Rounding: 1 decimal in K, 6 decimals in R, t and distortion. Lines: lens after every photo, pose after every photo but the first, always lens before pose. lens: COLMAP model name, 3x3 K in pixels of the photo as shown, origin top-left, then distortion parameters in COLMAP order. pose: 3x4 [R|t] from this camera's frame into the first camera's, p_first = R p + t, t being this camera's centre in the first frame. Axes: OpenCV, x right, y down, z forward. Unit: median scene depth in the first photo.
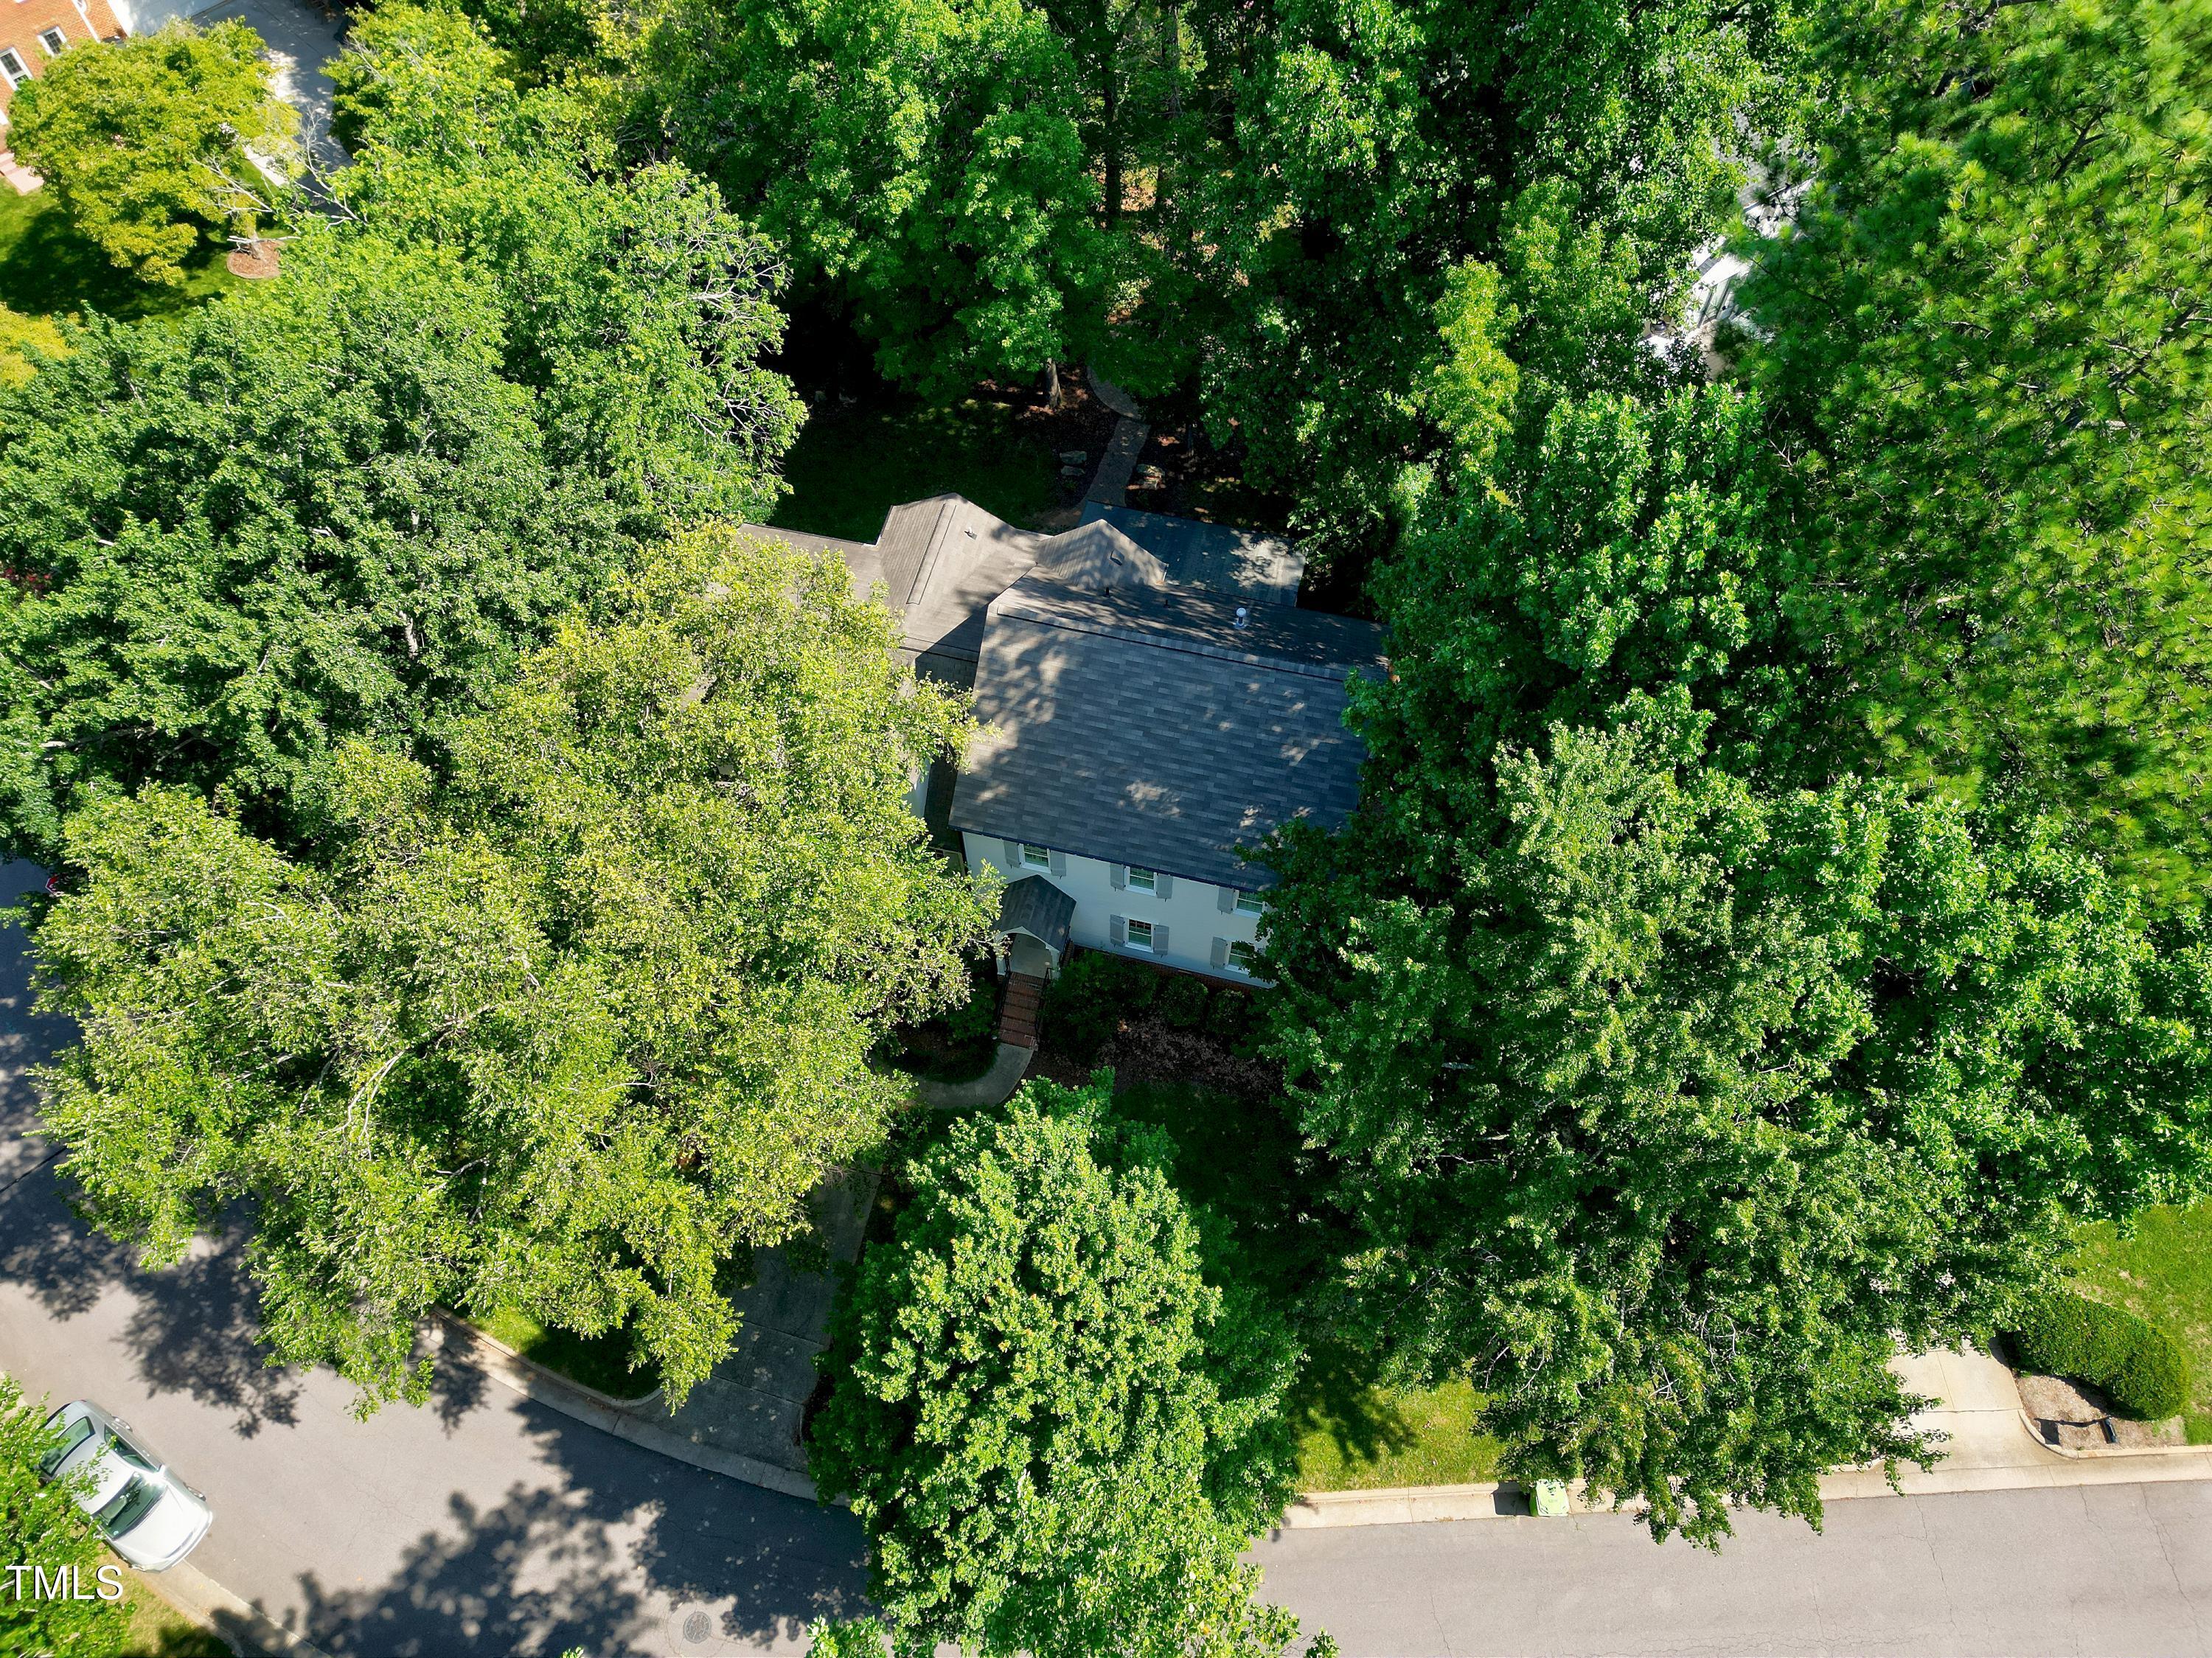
lens RADIAL K [[1562.4, 0, 1104.7], [0, 1562.4, 832.0], [0, 0, 1]] dist [0.039381, -0.024952]
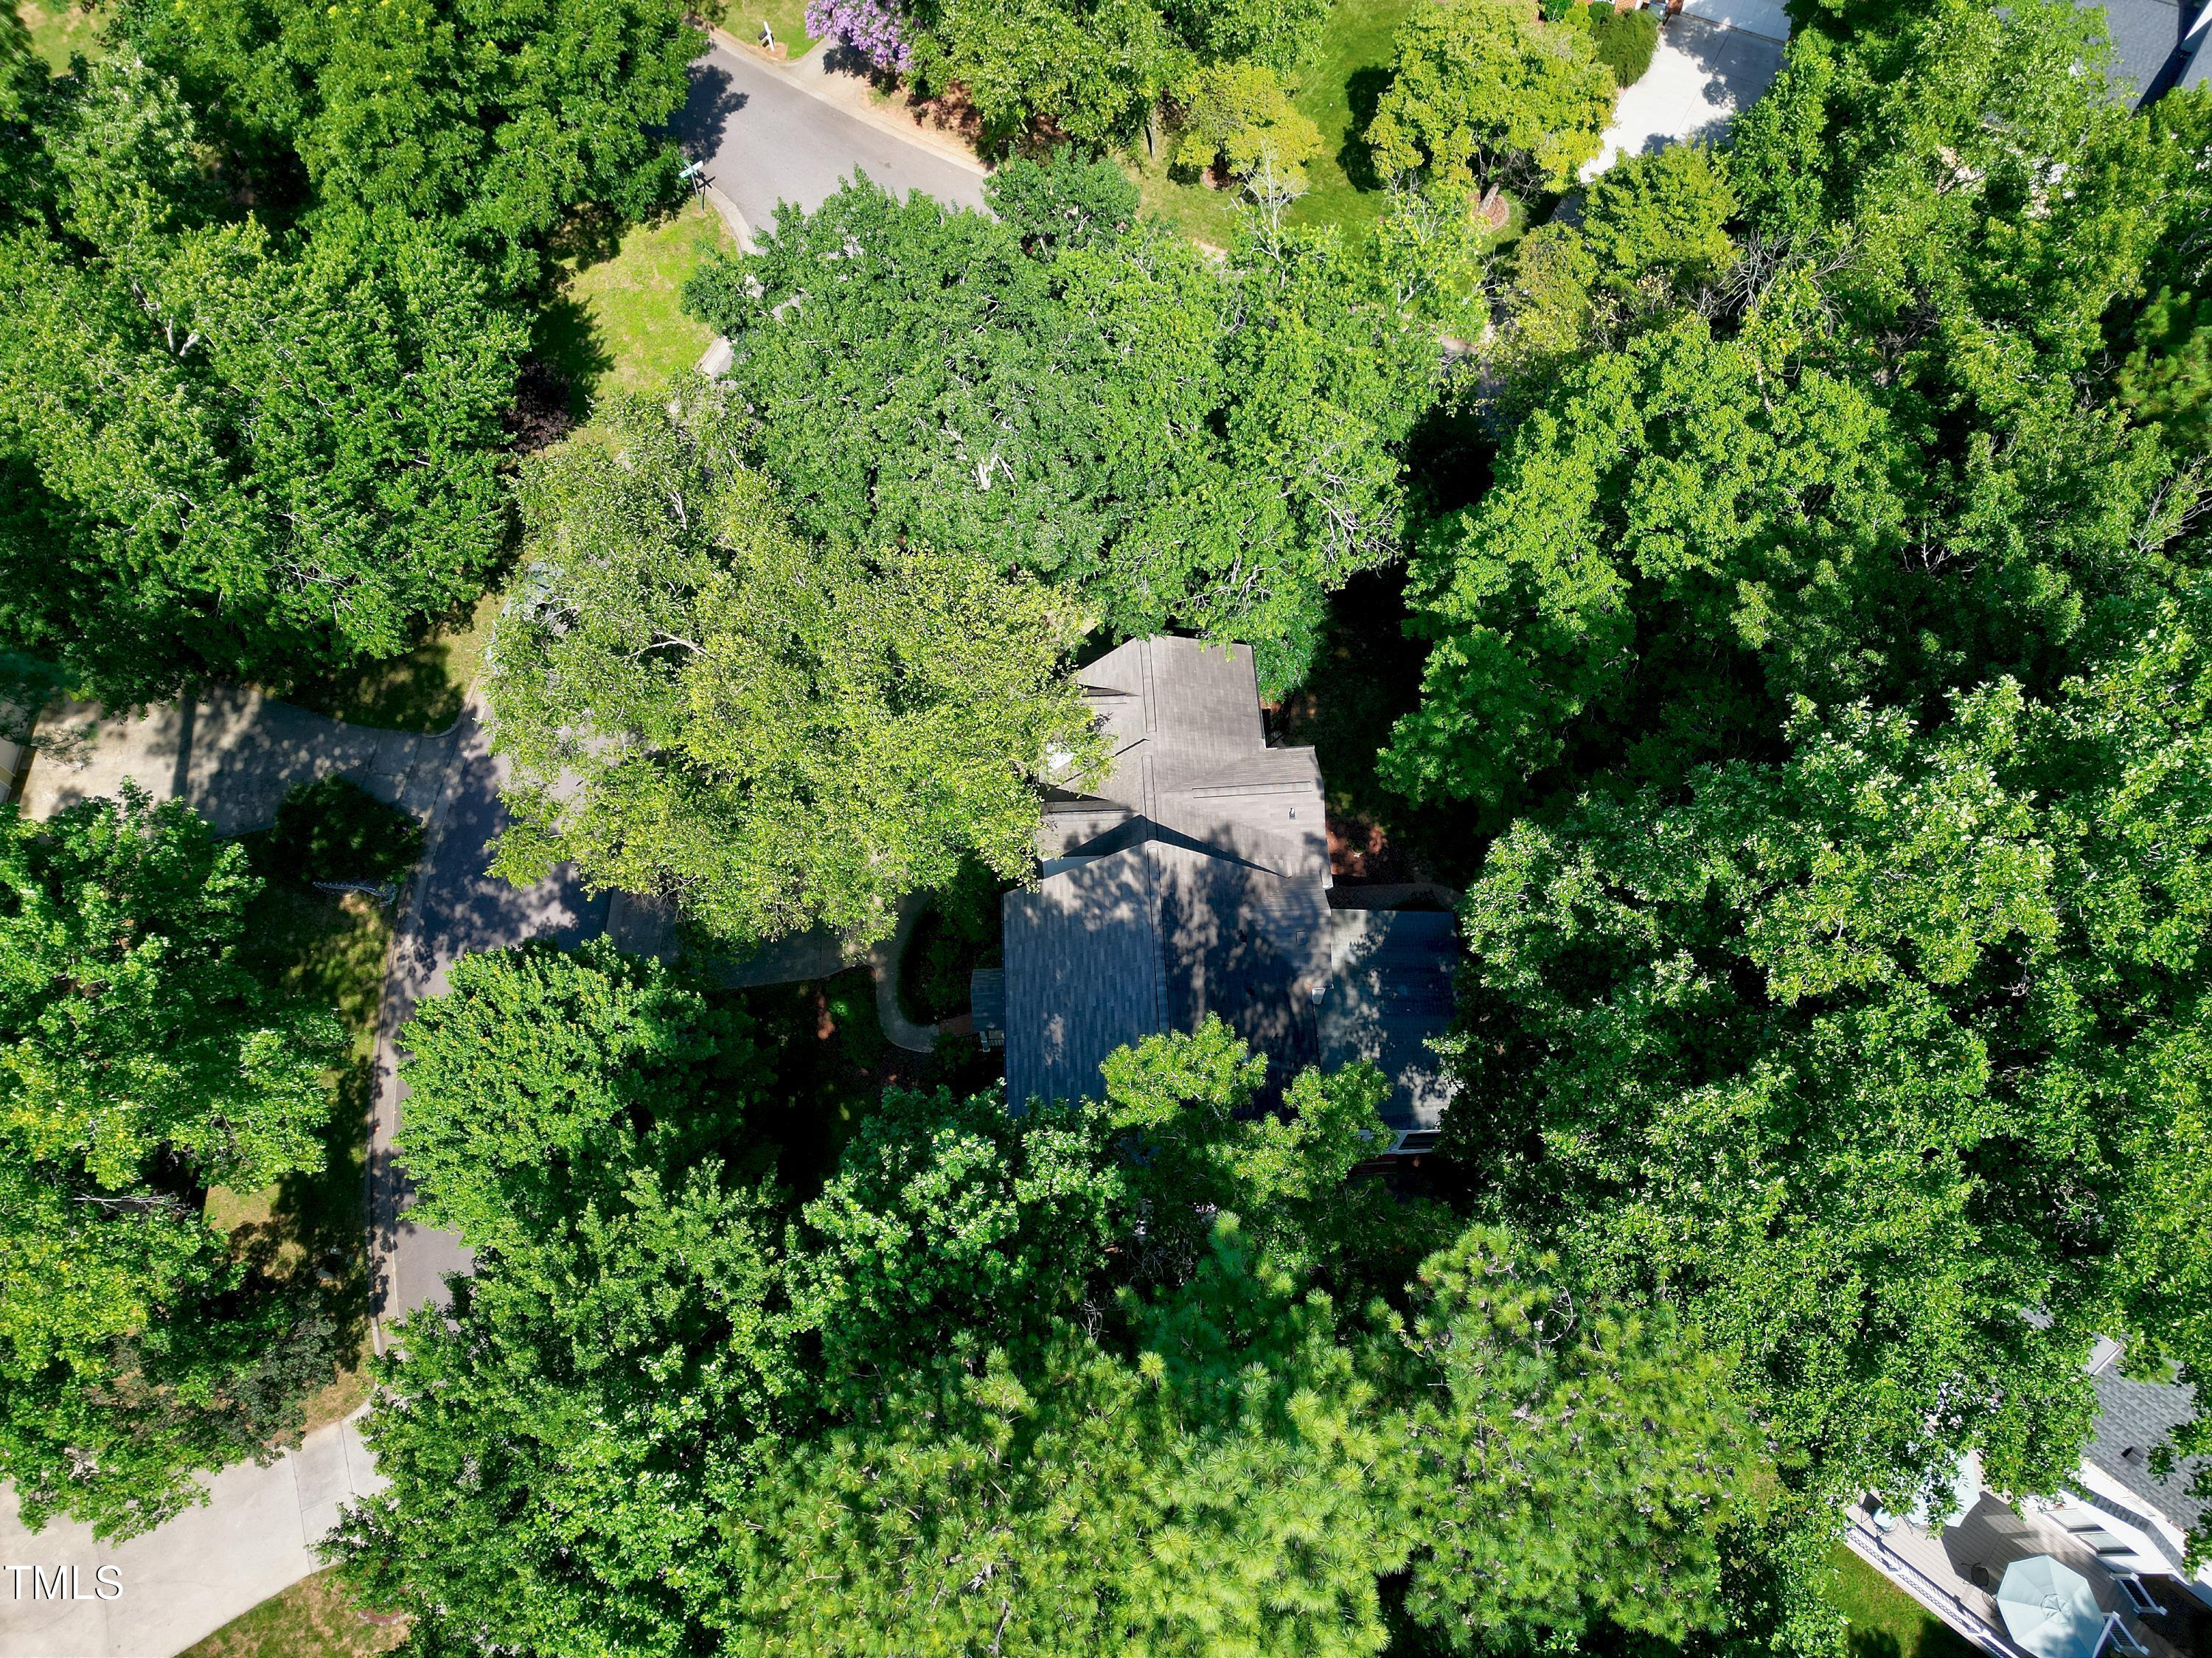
lens RADIAL K [[1562.4, 0, 1103.8], [0, 1562.4, 819.6], [0, 0, 1]] dist [0.039381, -0.024952]
pose [[0.288224, 0.856431, -0.428315, 0.453769], [-0.813157, 0.455117, 0.362828, -0.620970], [0.505671, 0.243712, 0.827588, 0.035894]]
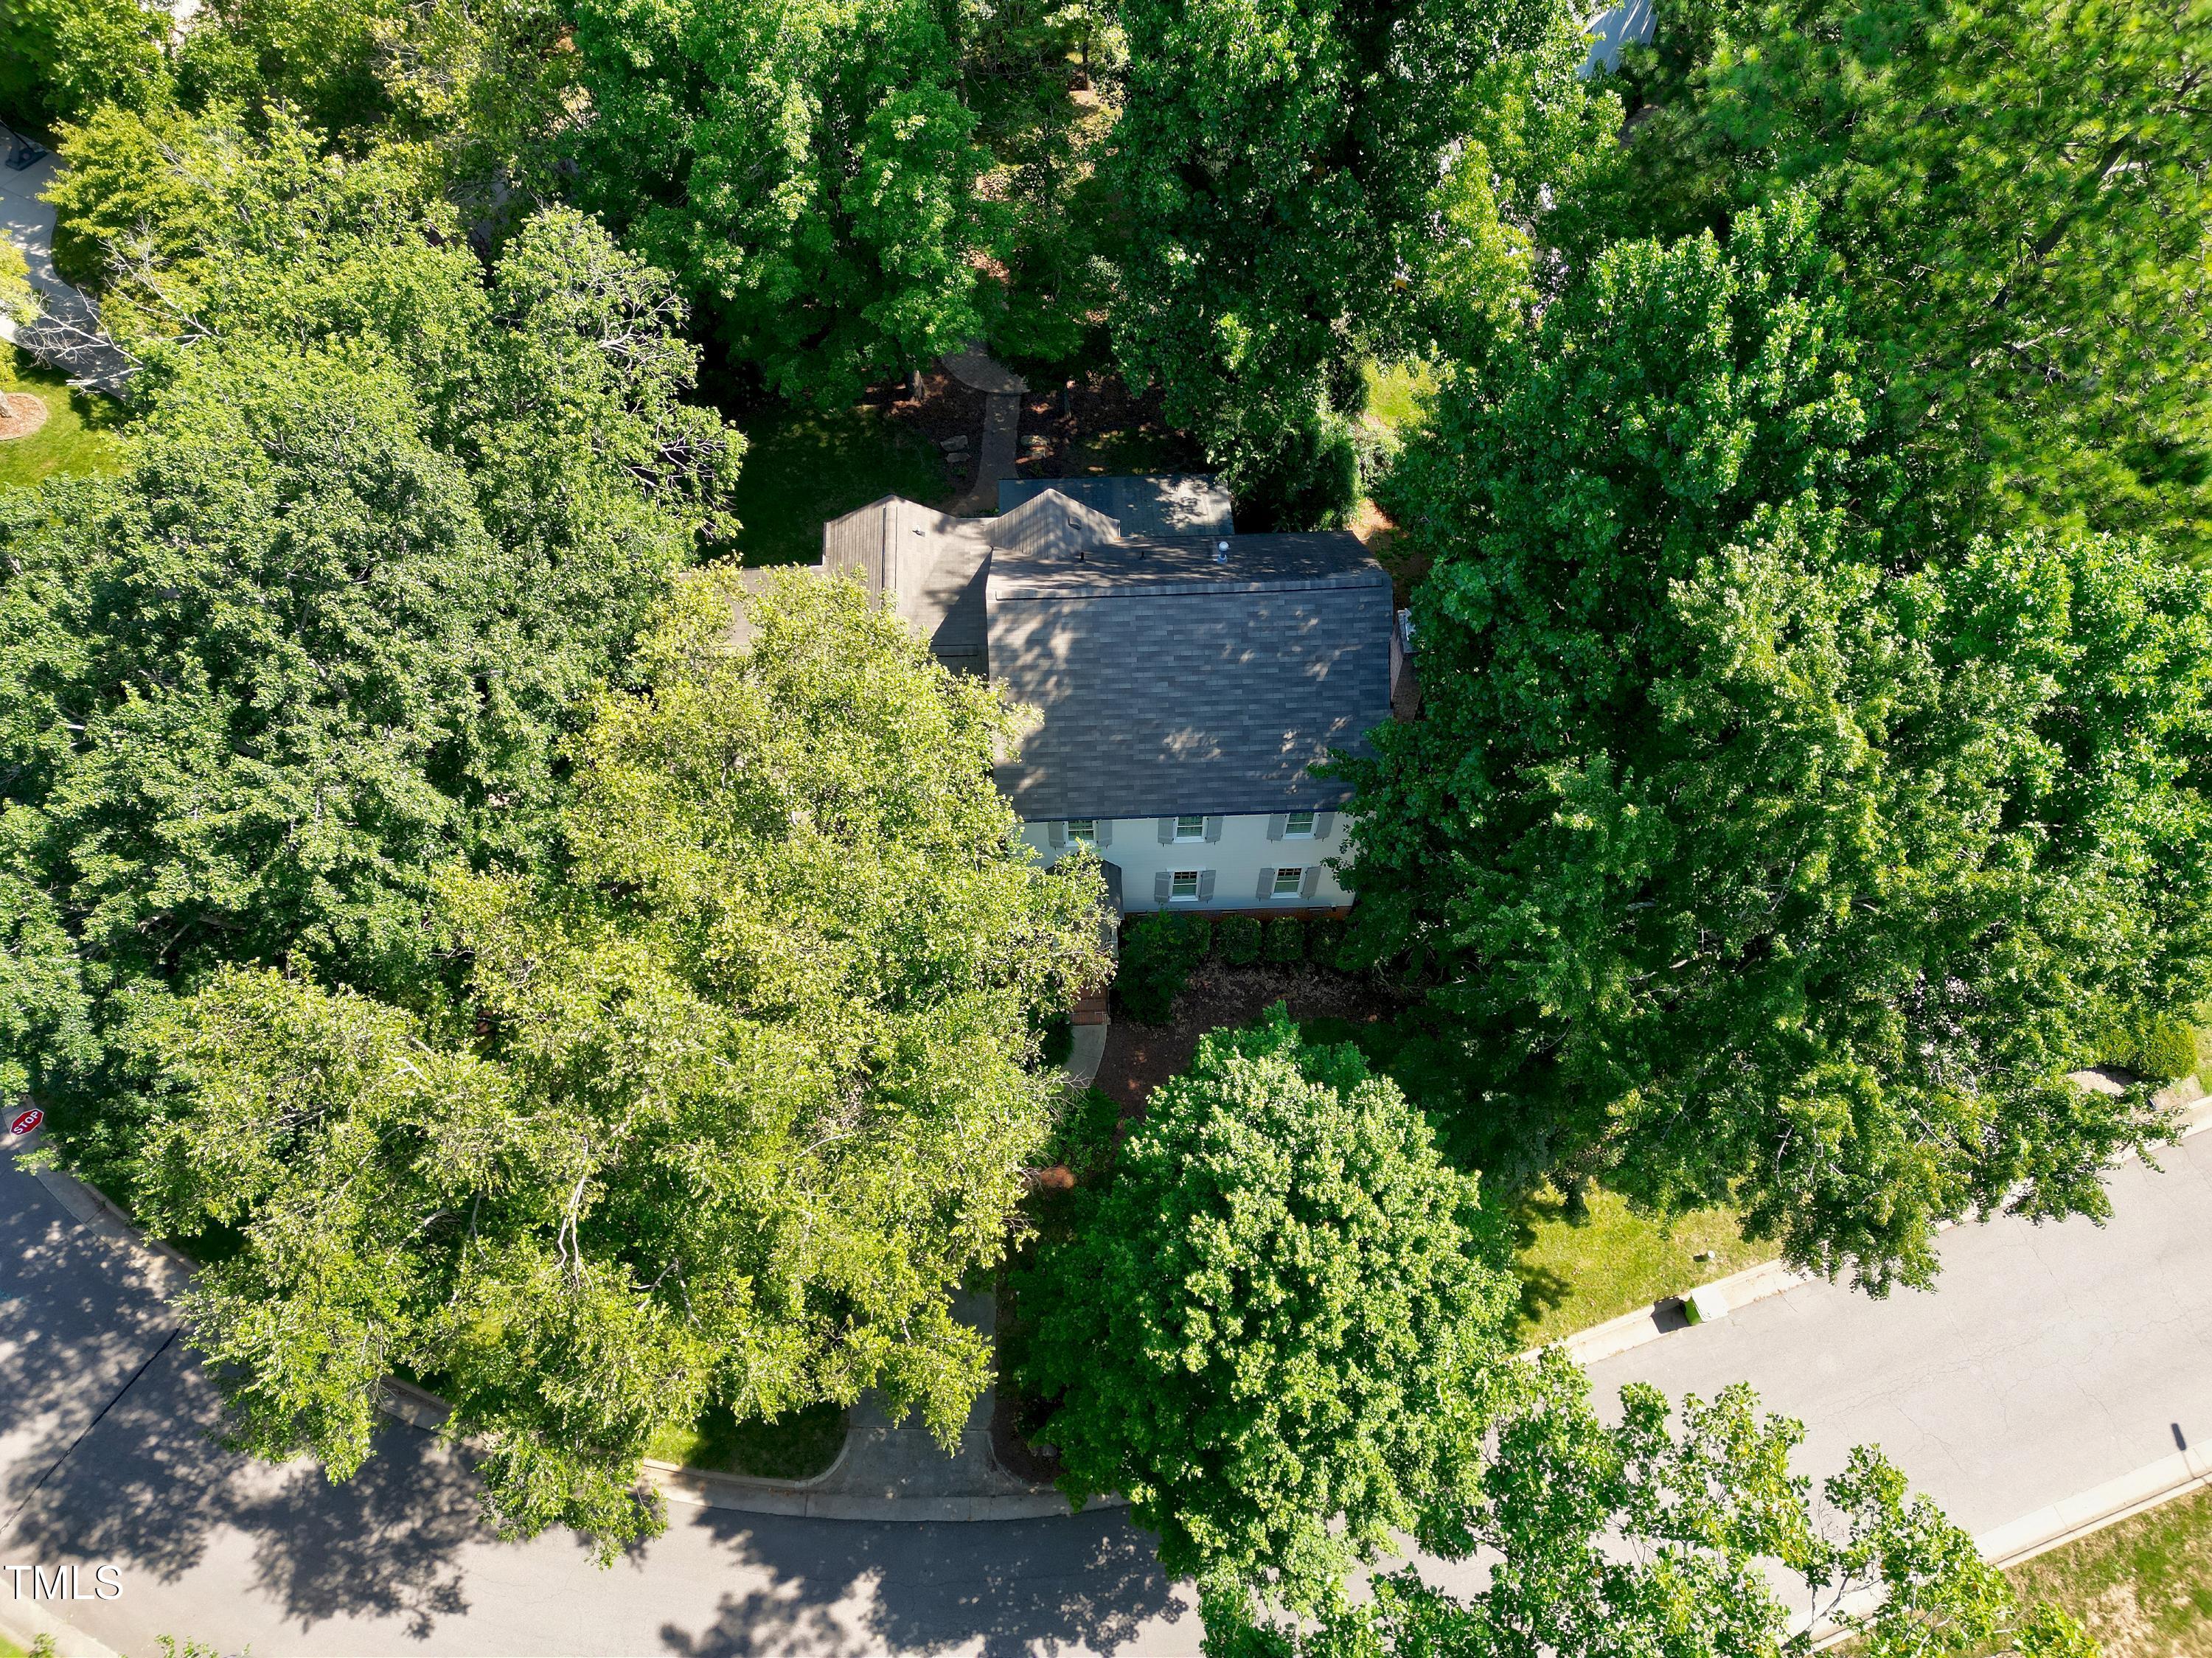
lens RADIAL K [[1562.4, 0, 1107.0], [0, 1562.4, 836.9], [0, 0, 1]] dist [0.039381, -0.024952]
pose [[0.960102, -0.239933, 0.143655, -0.207138], [0.238332, 0.970765, 0.028506, -0.006765], [-0.146295, 0.006869, 0.989217, 0.018674]]
